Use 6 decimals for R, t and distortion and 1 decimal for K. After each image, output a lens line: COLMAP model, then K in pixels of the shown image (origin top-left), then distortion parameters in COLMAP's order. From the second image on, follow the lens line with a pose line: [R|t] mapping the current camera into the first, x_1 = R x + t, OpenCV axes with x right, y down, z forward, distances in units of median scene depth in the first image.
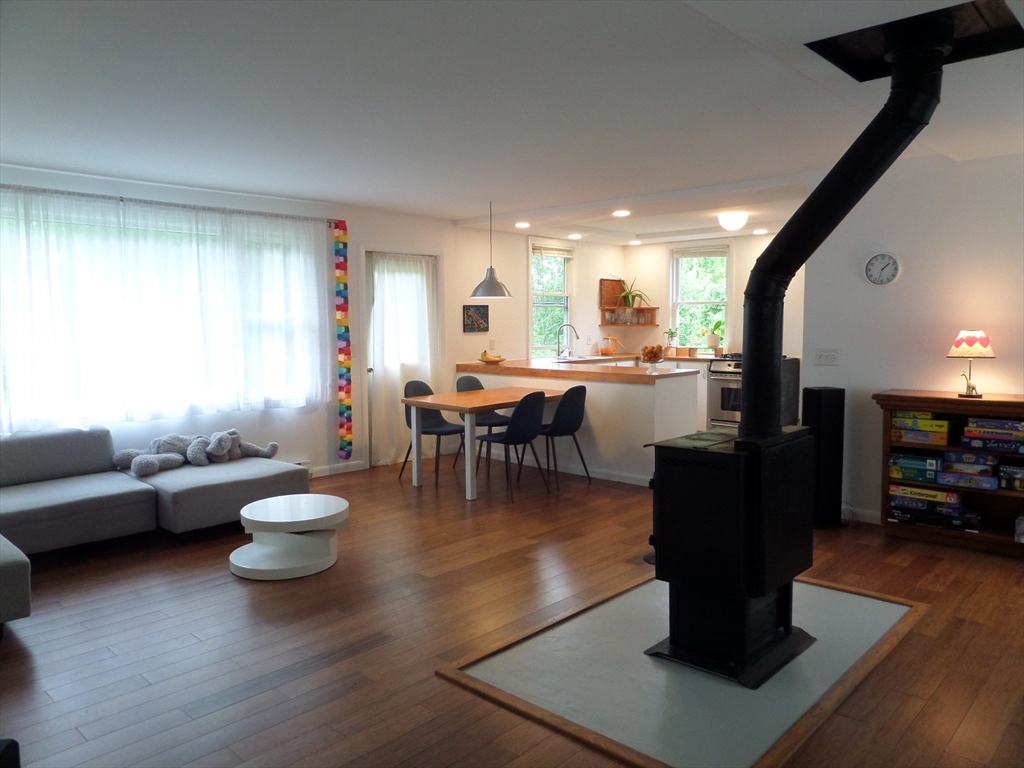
lens RADIAL K [[752.5, 0, 512.0], [0, 752.5, 384.0], [0, 0, 1]] dist [0.001714, 0.002381]
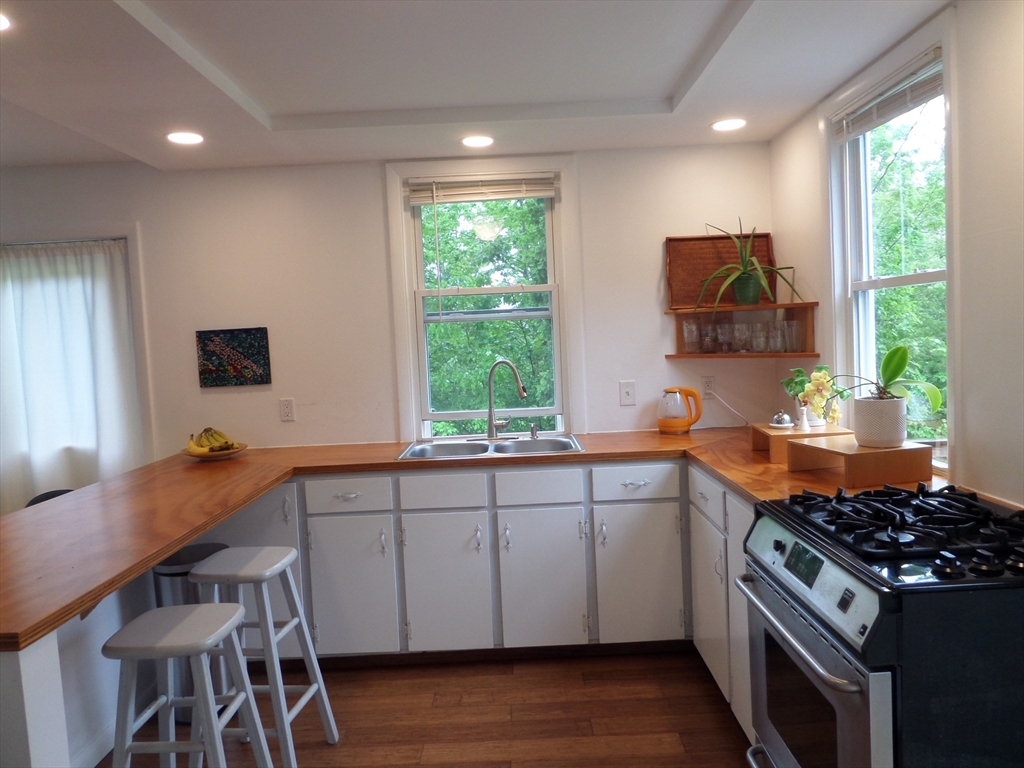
lens RADIAL K [[711.5, 0, 512.0], [0, 711.5, 384.0], [0, 0, 1]] dist [0.000292, 0.000424]
pose [[0.675607, 0.019413, -0.737006, 0.355115], [-0.022273, 0.999734, 0.005916, -0.067637], [0.736925, 0.012418, 0.675860, 0.726727]]
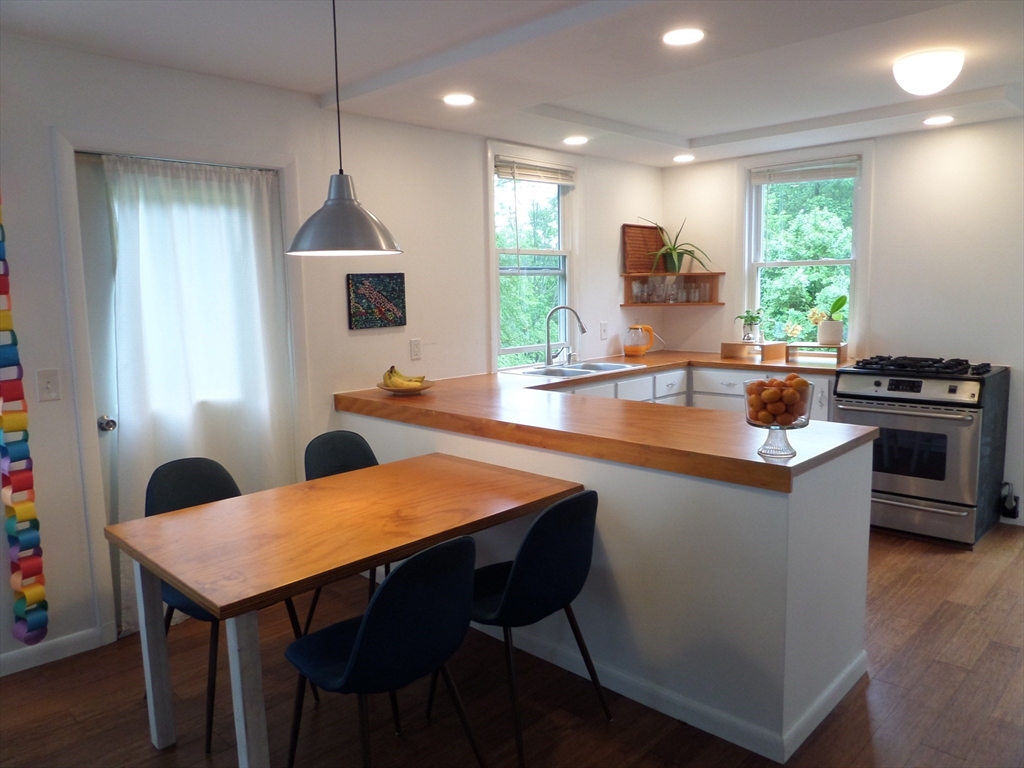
lens RADIAL K [[752.5, 0, 512.0], [0, 752.5, 384.0], [0, 0, 1]] dist [0.001714, 0.002381]
pose [[0.999719, -0.011822, -0.020556, 0.045337], [0.012696, 0.998998, 0.042923, -0.045776], [0.020027, -0.043172, 0.998867, 0.439721]]
